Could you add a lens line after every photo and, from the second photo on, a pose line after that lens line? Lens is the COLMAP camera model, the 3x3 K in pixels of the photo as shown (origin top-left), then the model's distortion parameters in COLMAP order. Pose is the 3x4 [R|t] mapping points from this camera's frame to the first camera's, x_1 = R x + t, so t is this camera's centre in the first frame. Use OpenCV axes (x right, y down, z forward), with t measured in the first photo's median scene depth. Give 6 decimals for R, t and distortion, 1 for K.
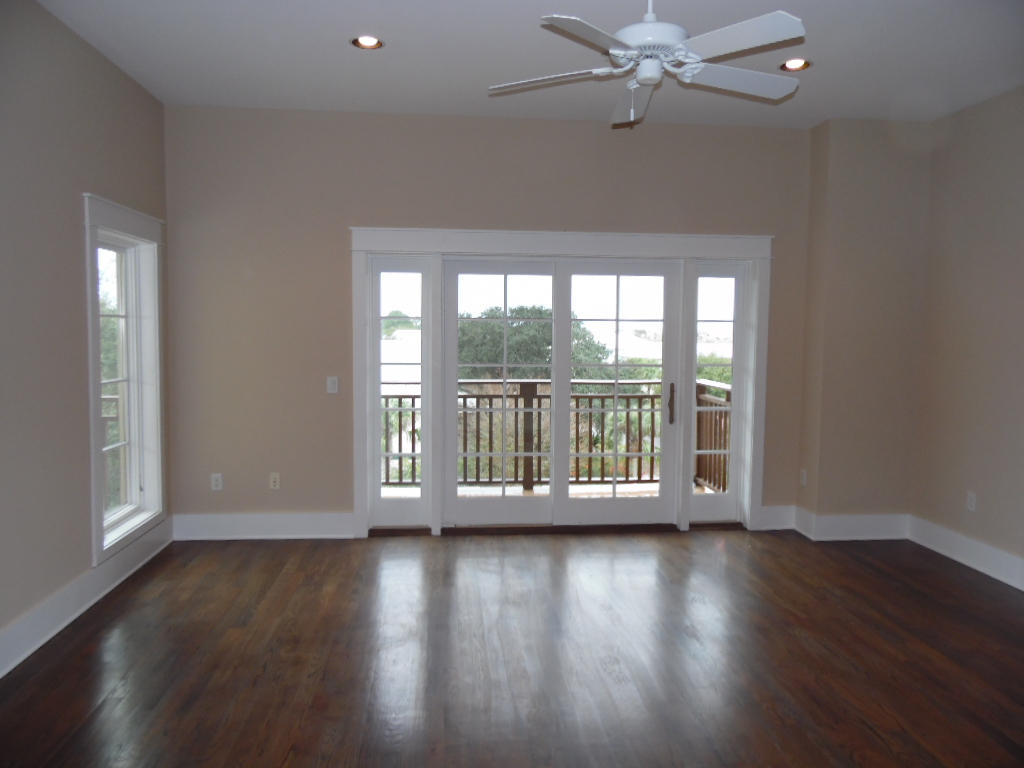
lens RADIAL K [[754.1, 0, 511.3], [0, 754.1, 384.7], [0, 0, 1]] dist [-0.041838, 0.055235]
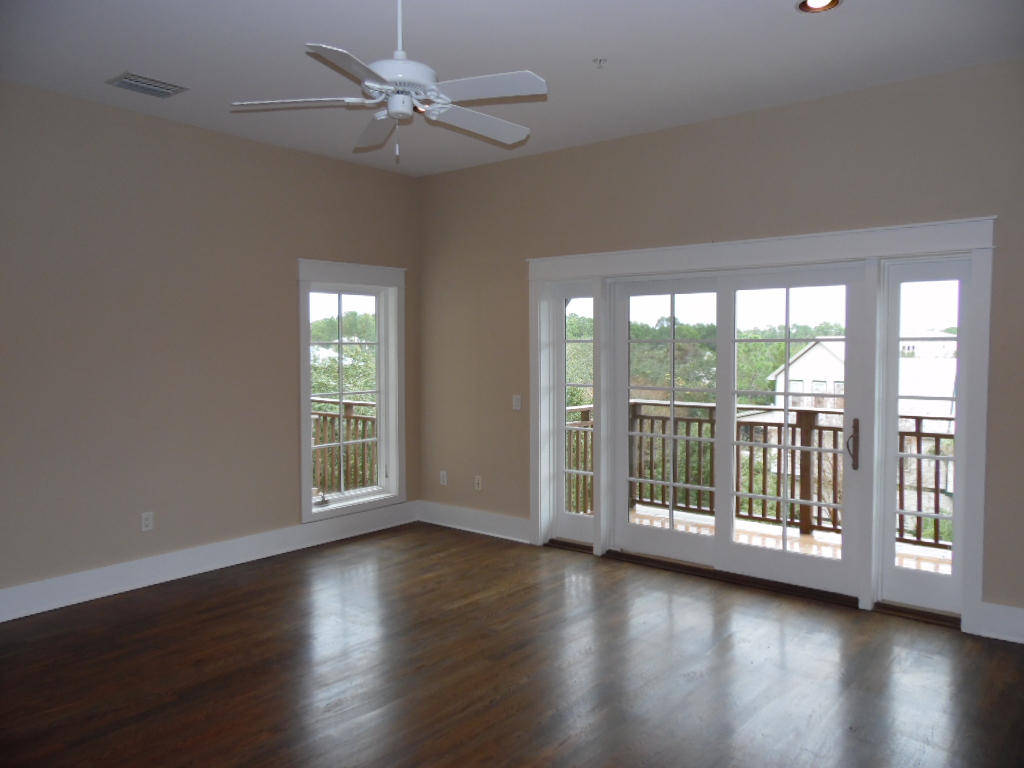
lens RADIAL K [[754.1, 0, 505.5], [0, 754.1, 373.9], [0, 0, 1]] dist [-0.041838, 0.055235]
pose [[0.719925, 0.015642, -0.693876, 0.500022], [-0.043934, 0.998768, -0.023068, -0.013790], [0.692660, 0.047092, 0.719725, 0.178281]]
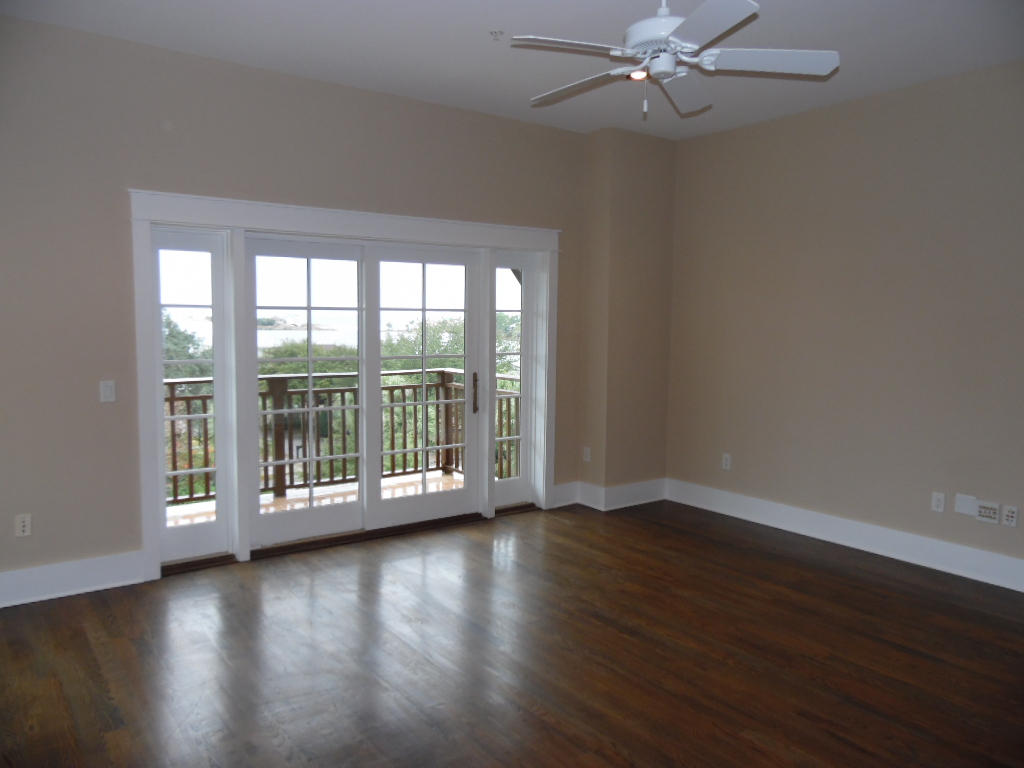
lens RADIAL K [[754.1, 0, 500.8], [0, 754.1, 388.1], [0, 0, 1]] dist [-0.041838, 0.055235]
pose [[0.858103, -0.046907, 0.511331, -0.272549], [0.035585, 0.998857, 0.031912, -0.012688], [-0.512243, -0.009188, 0.858791, 0.122954]]
